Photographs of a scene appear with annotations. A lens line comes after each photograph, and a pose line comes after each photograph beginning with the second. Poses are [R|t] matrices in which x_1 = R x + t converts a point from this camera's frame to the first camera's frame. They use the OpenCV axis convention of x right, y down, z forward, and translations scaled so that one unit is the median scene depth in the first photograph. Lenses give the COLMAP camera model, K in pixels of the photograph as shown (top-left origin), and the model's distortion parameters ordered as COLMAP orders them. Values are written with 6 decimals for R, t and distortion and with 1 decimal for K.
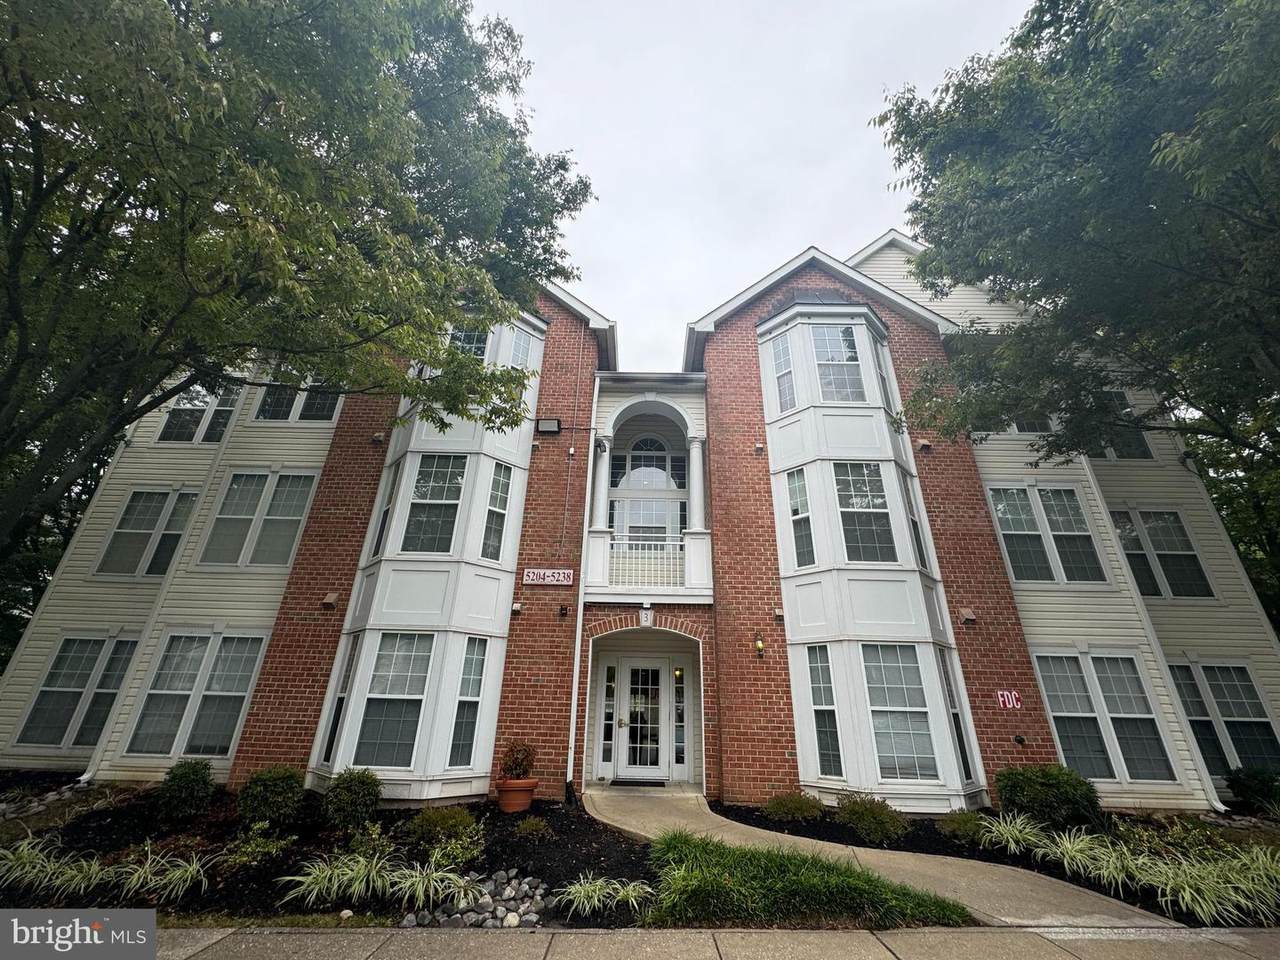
lens RADIAL K [[522.7, 0, 641.3], [0, 522.7, 475.7], [0, 0, 1]] dist [0.000751, -0.003045]
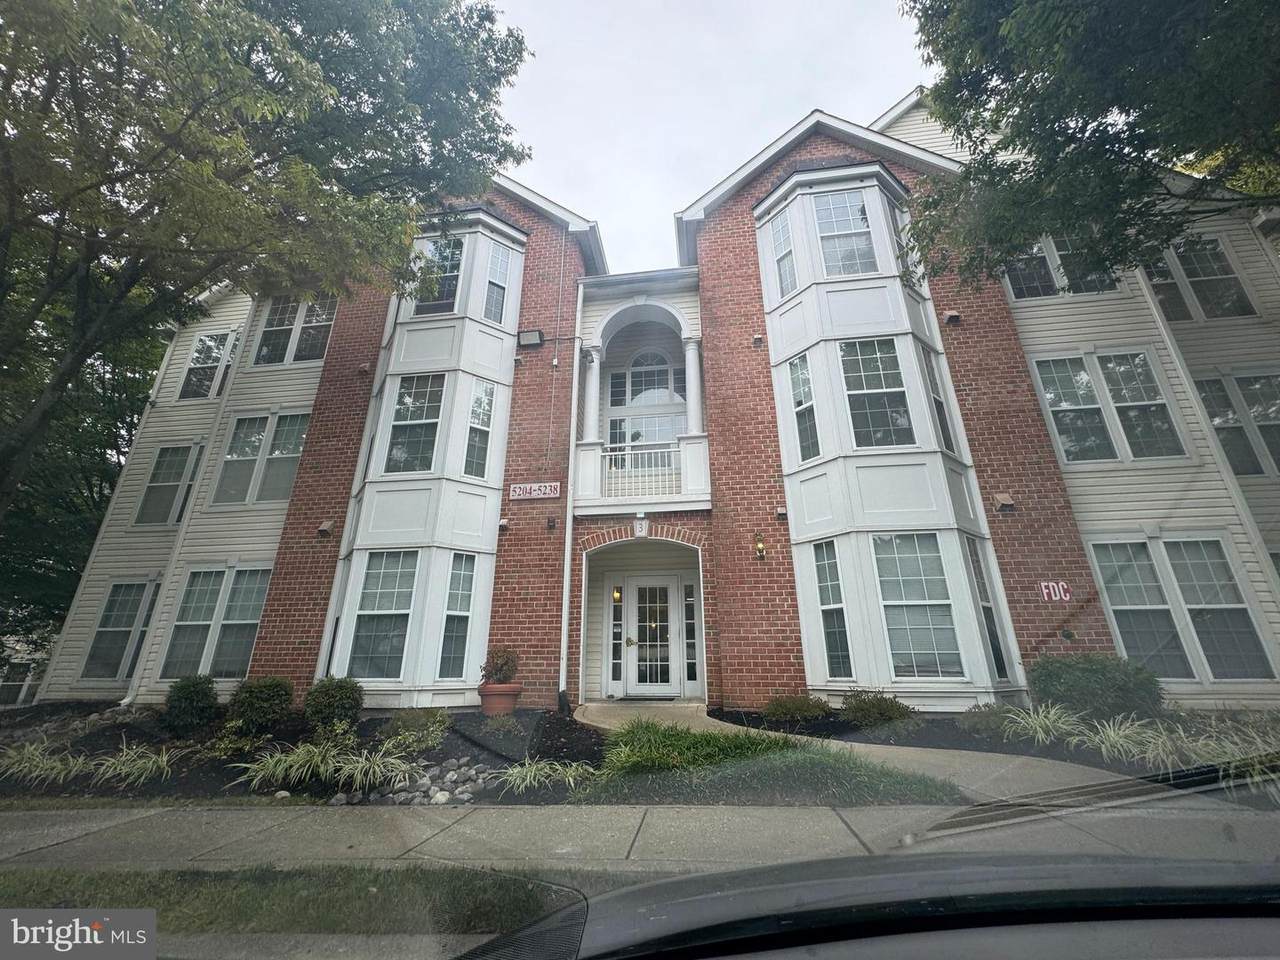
lens RADIAL K [[522.7, 0, 645.5], [0, 522.7, 479.9], [0, 0, 1]] dist [0.000751, -0.003045]
pose [[0.990924, -0.070444, -0.114486, 0.133957], [0.078359, 0.994727, 0.066165, 0.126458], [0.109222, -0.074535, 0.991219, 0.077263]]
